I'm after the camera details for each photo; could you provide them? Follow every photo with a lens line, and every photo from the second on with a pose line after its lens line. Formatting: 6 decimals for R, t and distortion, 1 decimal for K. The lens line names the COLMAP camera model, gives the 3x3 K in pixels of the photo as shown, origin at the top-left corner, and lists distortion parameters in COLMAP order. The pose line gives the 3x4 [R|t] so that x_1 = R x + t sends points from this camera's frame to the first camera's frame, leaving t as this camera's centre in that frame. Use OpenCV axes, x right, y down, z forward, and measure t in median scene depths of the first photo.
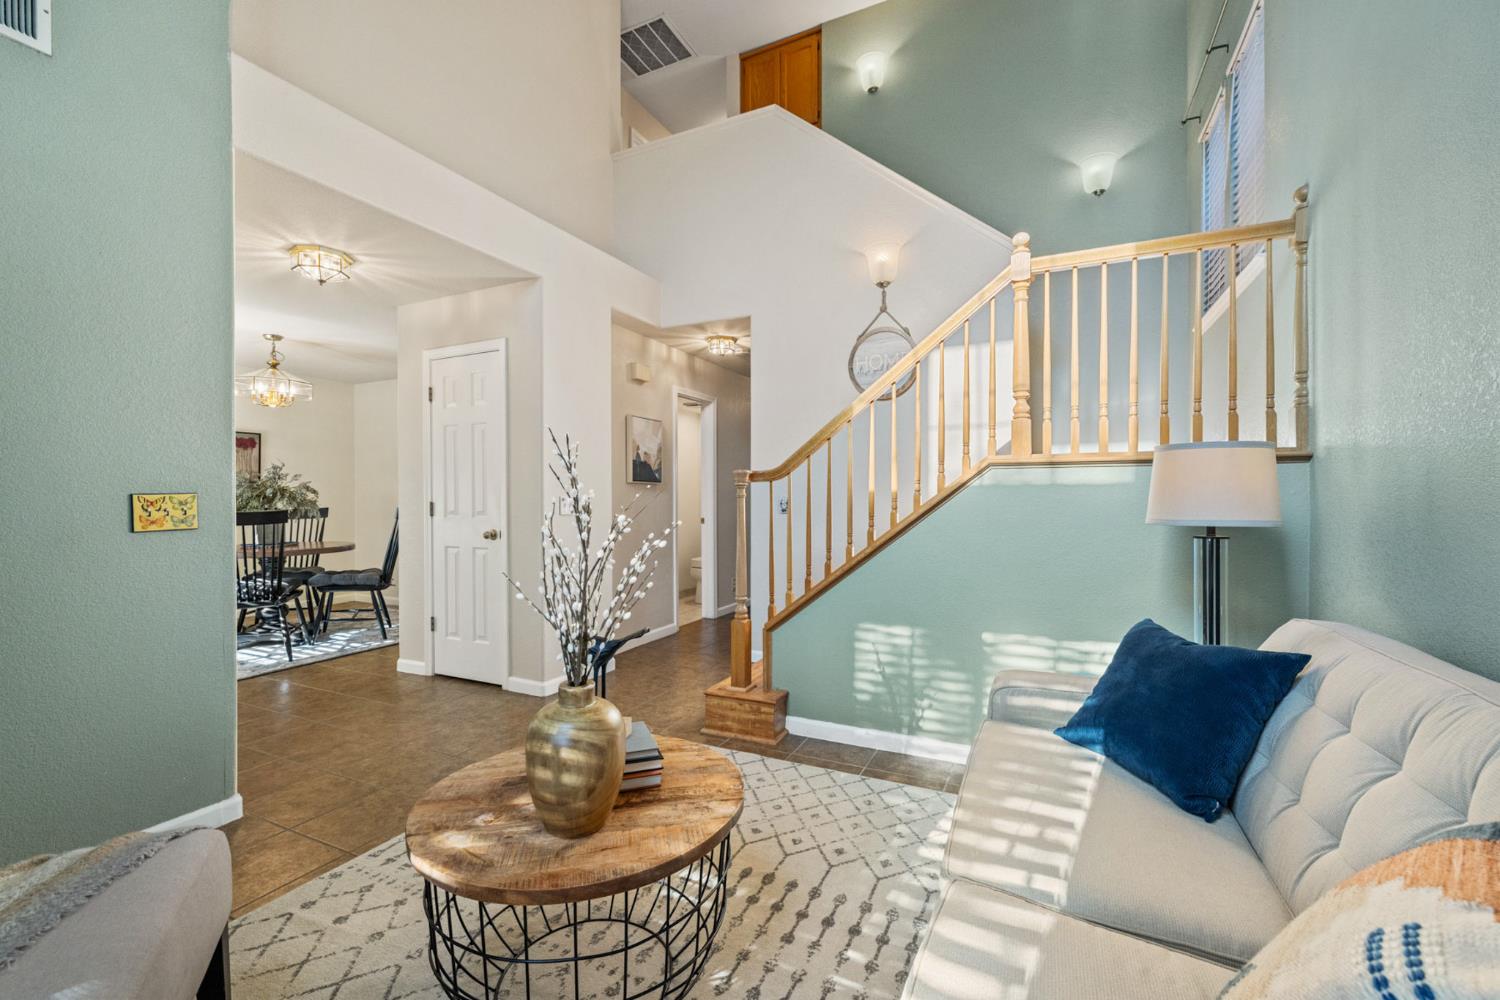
lens RADIAL K [[649.2, 0, 746.3], [0, 649.2, 498.6], [0, 0, 1]] dist [0.000260, 0.001479]
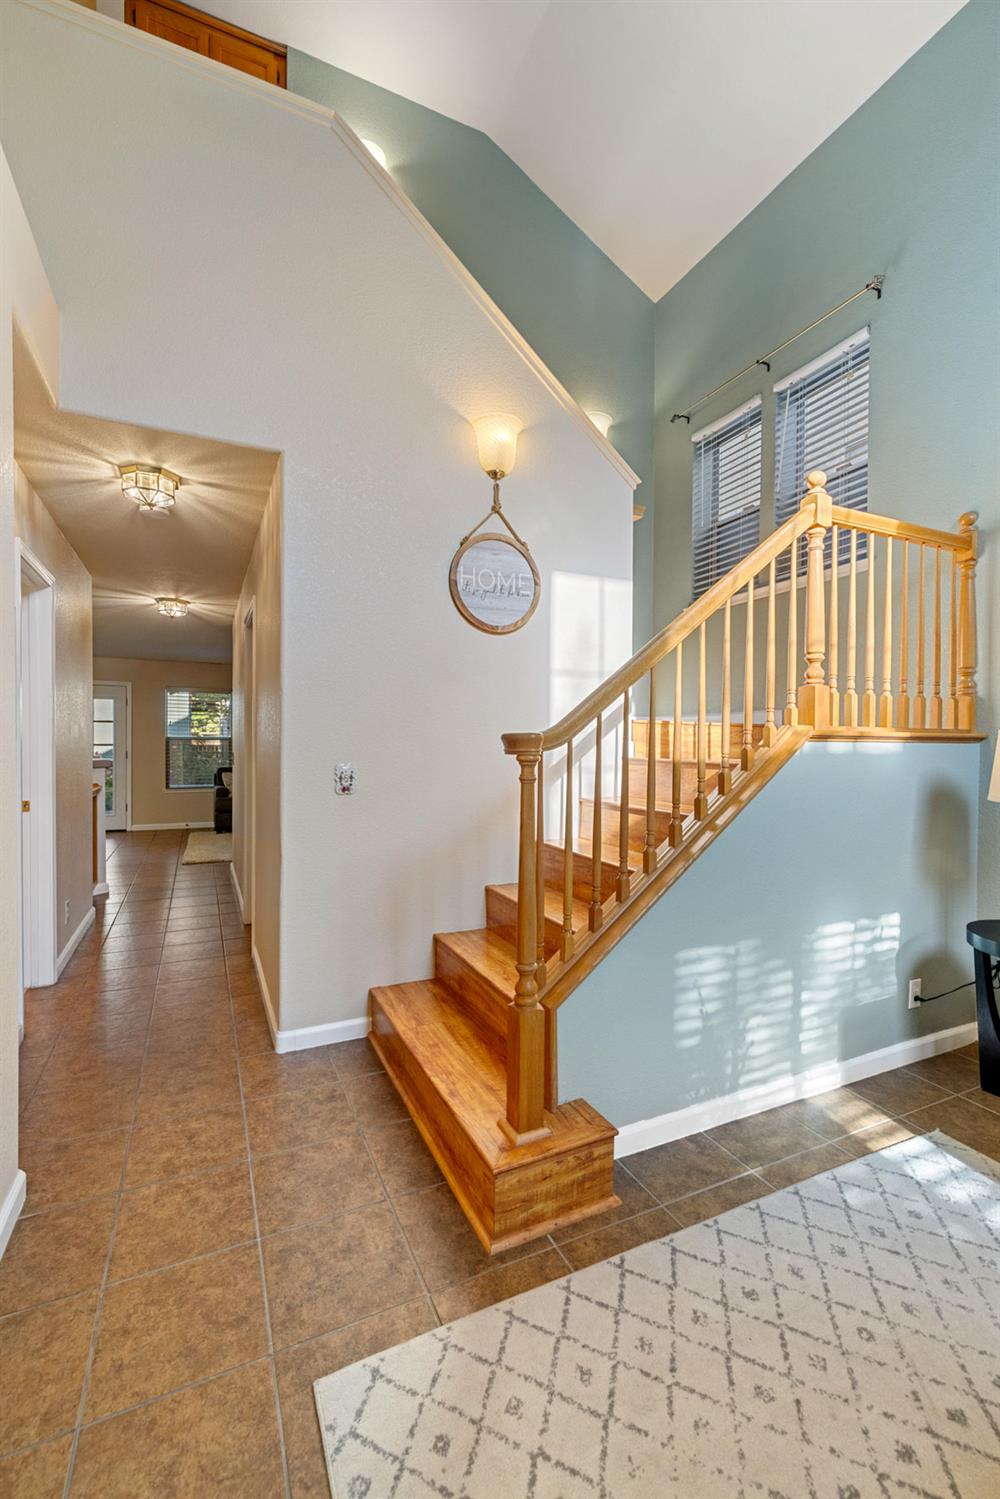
lens RADIAL K [[648.8, 0, 500.7], [0, 648.8, 751.1], [0, 0, 1]] dist [0.000260, 0.001479]
pose [[0.617435, -0.004144, 0.786611, -0.354448], [-0.005504, 0.999939, 0.009588, -0.025877], [-0.786602, -0.010249, 0.617375, 0.533478]]
